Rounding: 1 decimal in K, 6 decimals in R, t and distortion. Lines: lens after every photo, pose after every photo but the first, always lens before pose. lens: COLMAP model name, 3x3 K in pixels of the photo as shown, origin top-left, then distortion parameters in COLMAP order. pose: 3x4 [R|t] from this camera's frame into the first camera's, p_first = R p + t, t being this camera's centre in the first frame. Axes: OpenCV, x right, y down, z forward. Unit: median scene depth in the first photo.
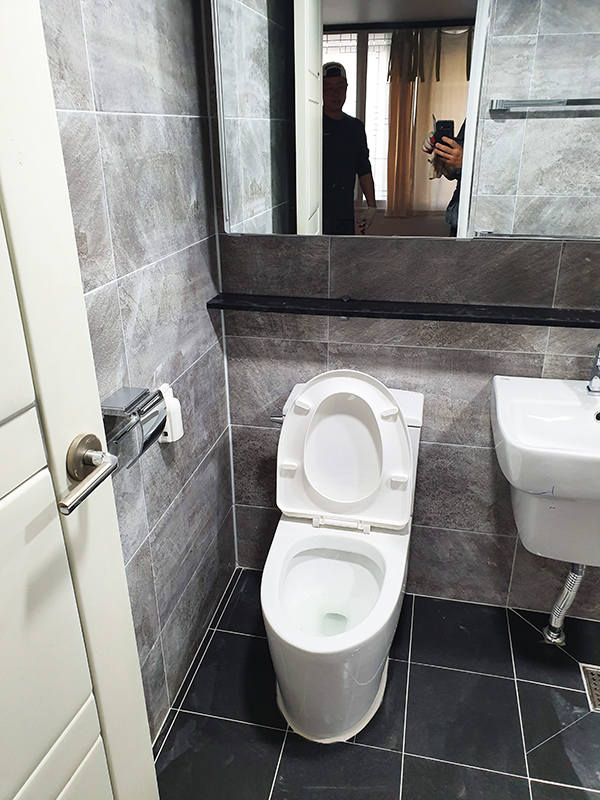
lens RADIAL K [[621.0, 0, 302.8], [0, 621.0, 399.9], [0, 0, 1]] dist [0.066007, -0.098237]
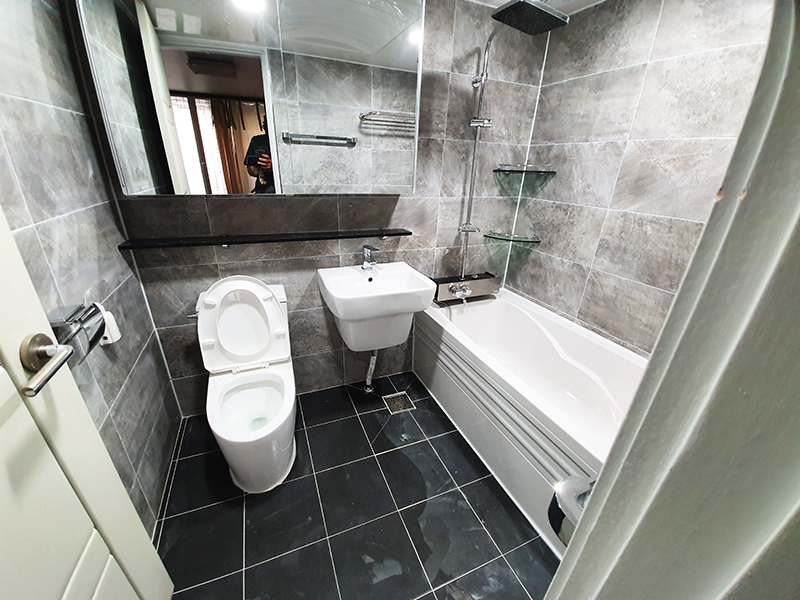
lens RADIAL K [[313.9, 0, 393.2], [0, 313.9, 304.7], [0, 0, 1]] dist [0.006787, -0.014667]
pose [[0.825477, -0.196023, 0.529304, -0.037788], [0.188782, 0.979635, 0.068384, 0.045737], [-0.531930, 0.043473, 0.845672, 0.057248]]
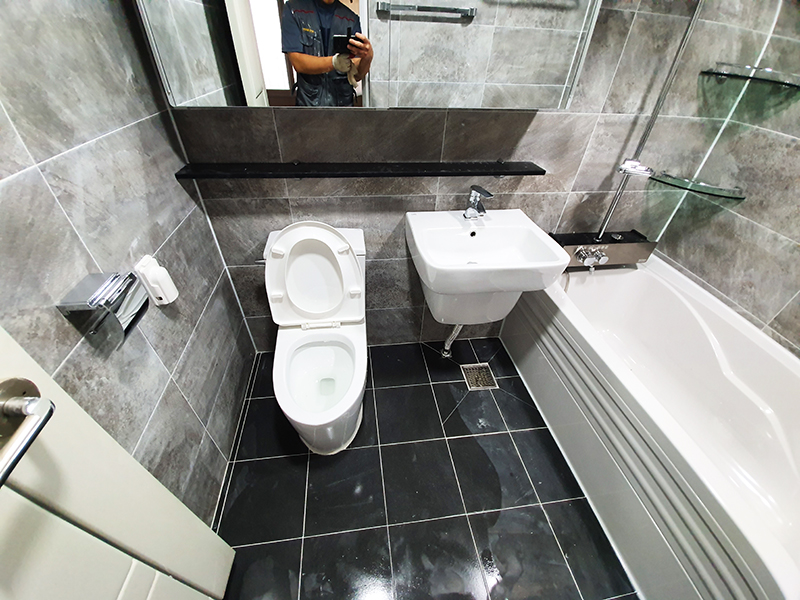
lens RADIAL K [[313.9, 0, 393.2], [0, 313.9, 304.7], [0, 0, 1]] dist [0.006787, -0.014667]
pose [[0.941827, -0.185872, 0.280023, 0.022094], [0.099306, 0.949859, 0.296489, -0.055215], [-0.321091, -0.251433, 0.913062, 0.261446]]
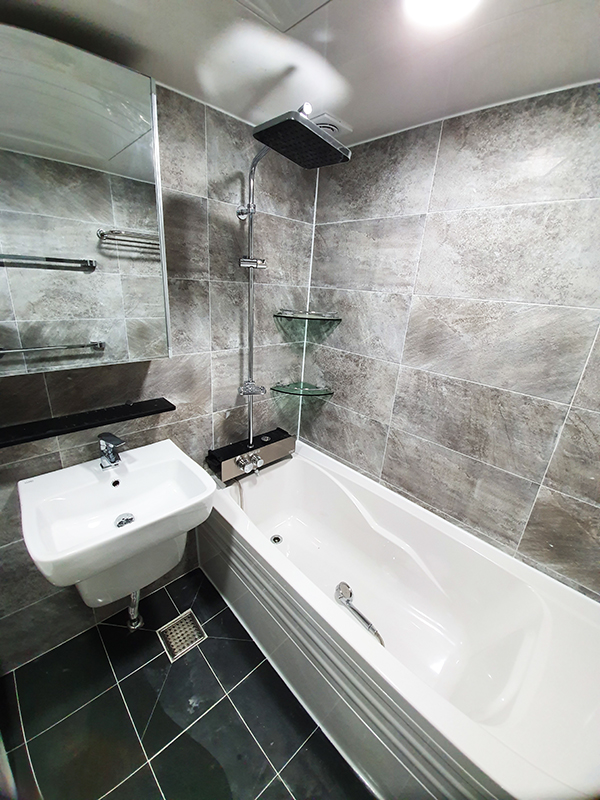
lens RADIAL K [[313.9, 0, 296.3], [0, 313.9, 392.0], [0, 0, 1]] dist [0.006787, -0.014667]
pose [[0.568047, -0.226294, 0.791273, 0.175166], [0.262466, 0.961063, 0.086430, -0.114892], [-0.780022, 0.158586, 0.605324, 0.200491]]
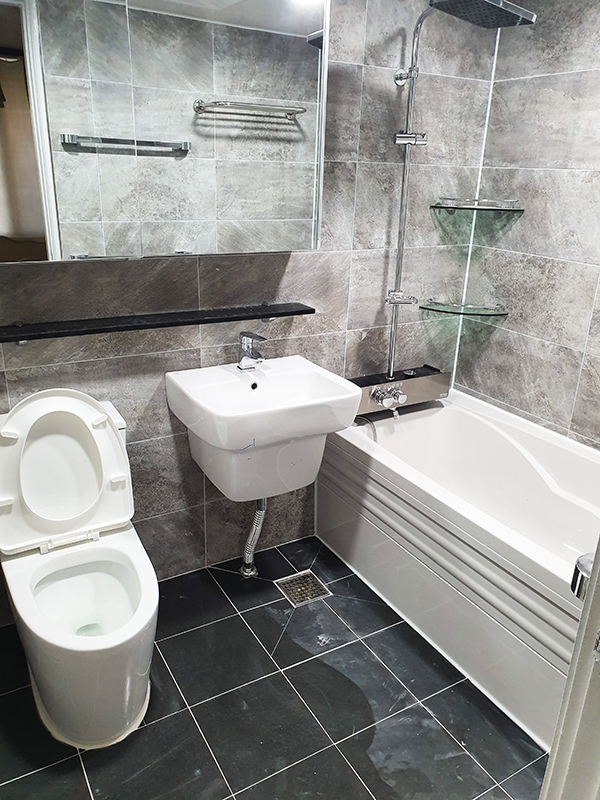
lens RADIAL K [[621.0, 0, 302.8], [0, 621.0, 399.9], [0, 0, 1]] dist [0.066007, -0.098237]
pose [[0.734423, -0.207768, 0.646107, -0.272791], [0.232468, 0.971412, 0.048132, 0.014215], [-0.637637, 0.114850, 0.761728, -0.052291]]
